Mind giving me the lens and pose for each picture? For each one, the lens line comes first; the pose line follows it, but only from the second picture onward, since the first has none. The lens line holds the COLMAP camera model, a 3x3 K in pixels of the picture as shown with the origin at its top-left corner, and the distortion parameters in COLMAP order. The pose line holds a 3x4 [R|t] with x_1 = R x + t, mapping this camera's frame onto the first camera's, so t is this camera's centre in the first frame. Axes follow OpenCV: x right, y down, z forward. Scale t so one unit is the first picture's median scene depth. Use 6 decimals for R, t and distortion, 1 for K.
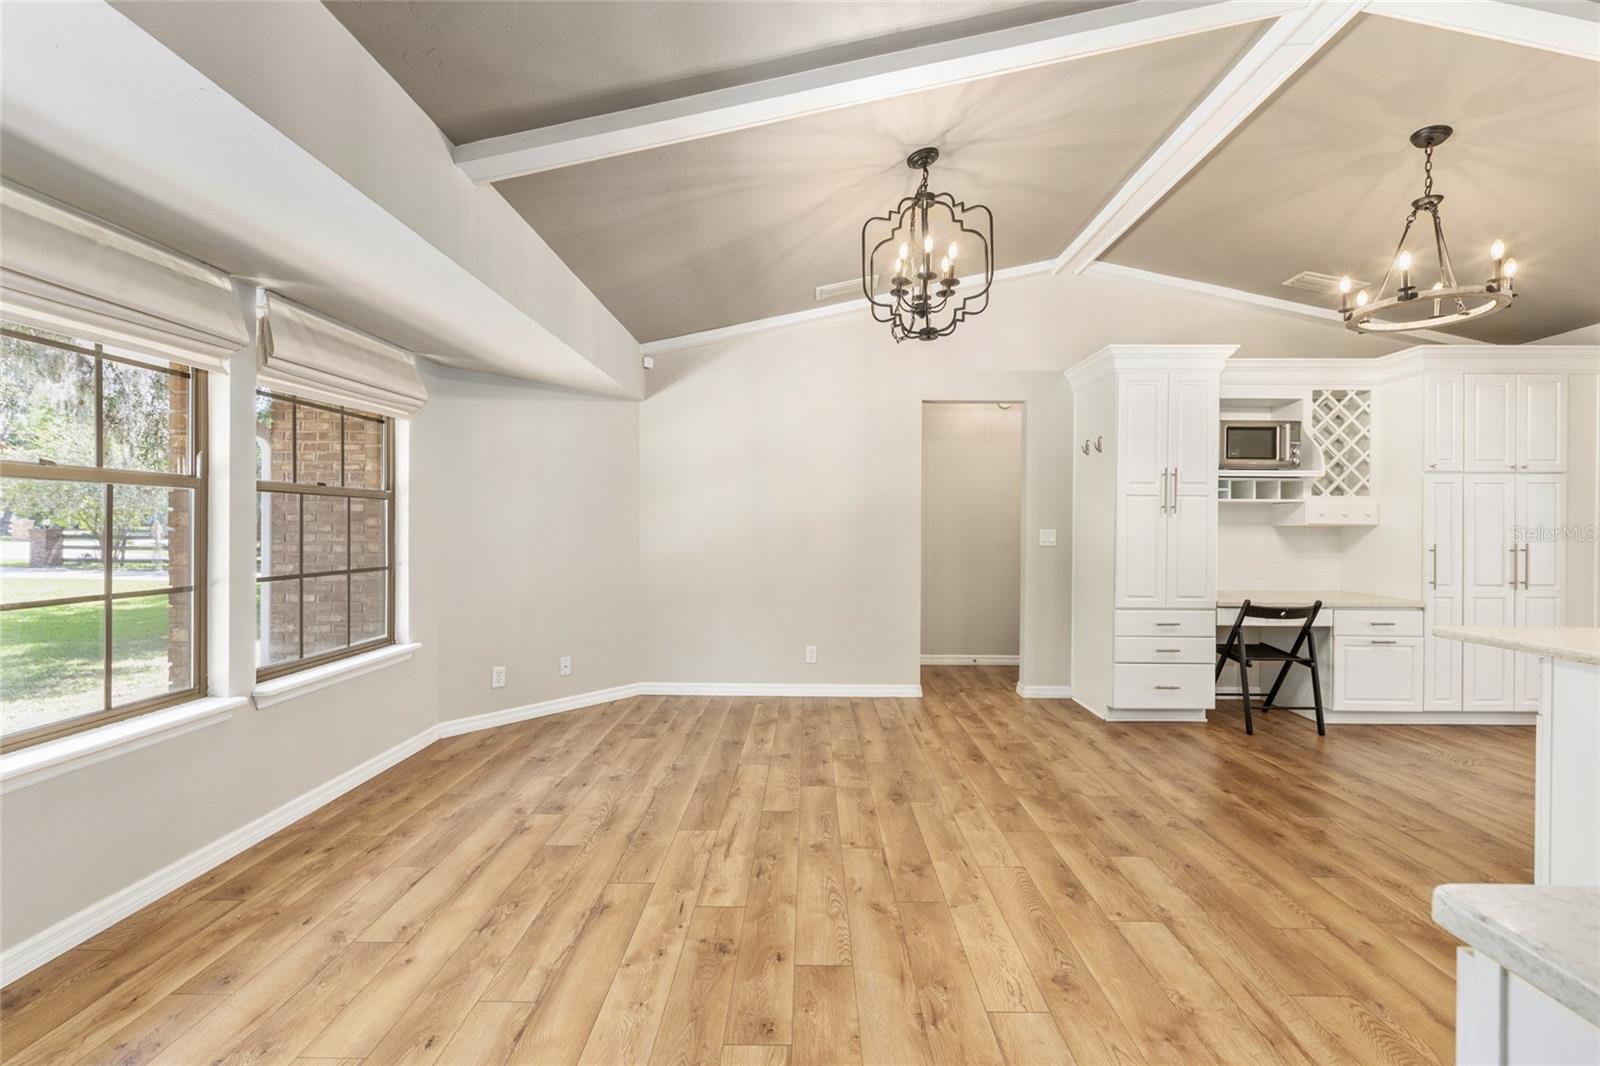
lens RADIAL K [[642.4, 0, 801.1], [0, 642.4, 531.4], [0, 0, 1]] dist [-0.002071, 0.000481]
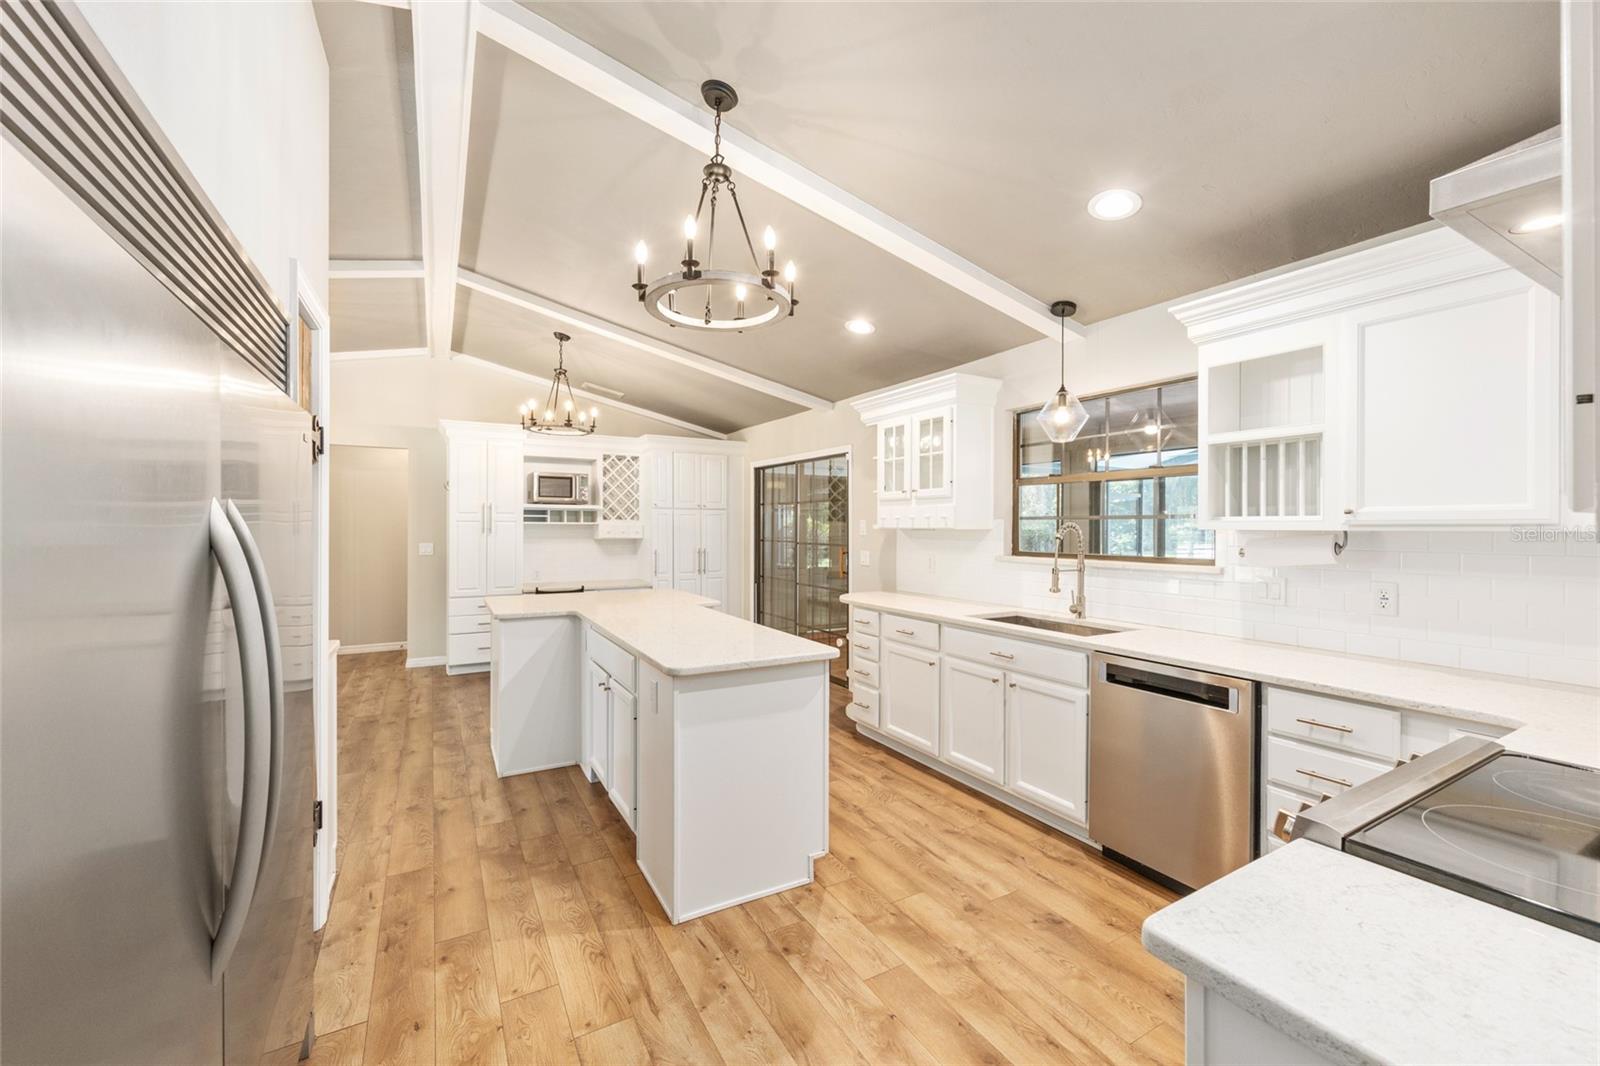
lens RADIAL K [[642.4, 0, 804.6], [0, 642.4, 530.7], [0, 0, 1]] dist [-0.002071, 0.000481]
pose [[0.857952, -0.006949, 0.513682, 0.417273], [0.008165, 0.999967, -0.000109, -0.026259], [-0.513664, 0.004288, 0.857981, -0.654943]]
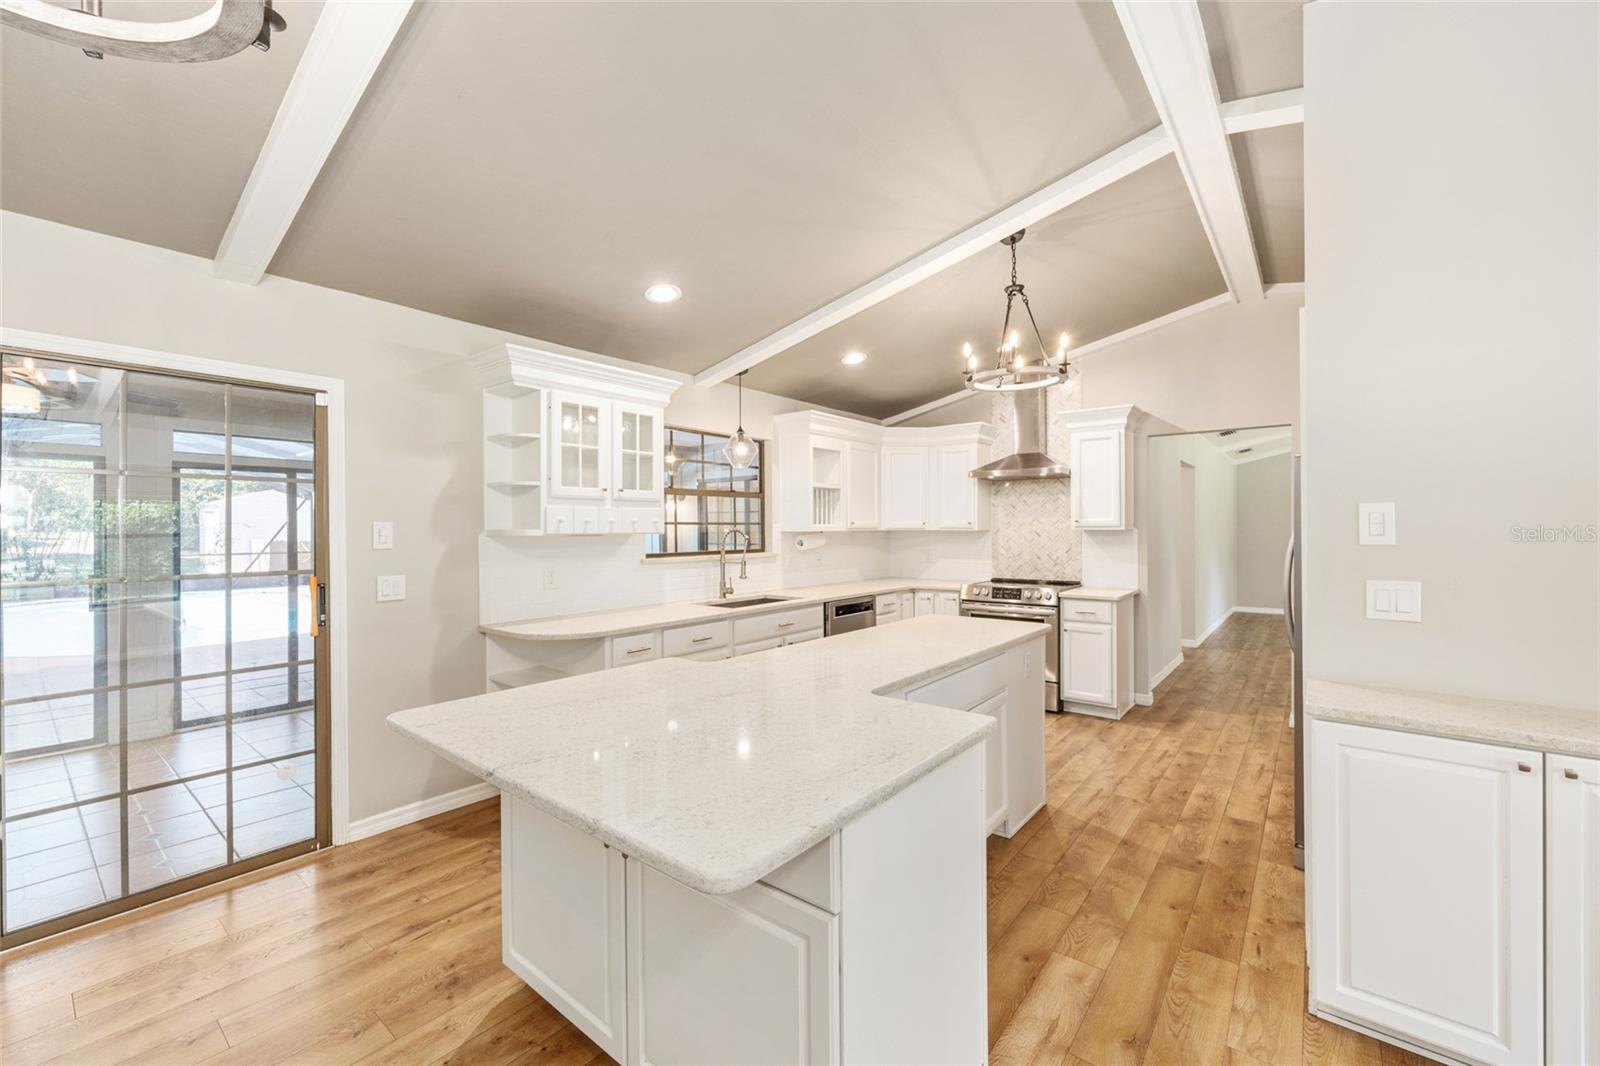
lens RADIAL K [[642.4, 0, 803.7], [0, 642.4, 537.7], [0, 0, 1]] dist [-0.002071, 0.000481]
pose [[-0.789359, -0.009621, 0.613857, 0.352120], [0.008487, 0.999611, 0.026579, -0.044424], [-0.613874, 0.026190, -0.788970, 0.658391]]
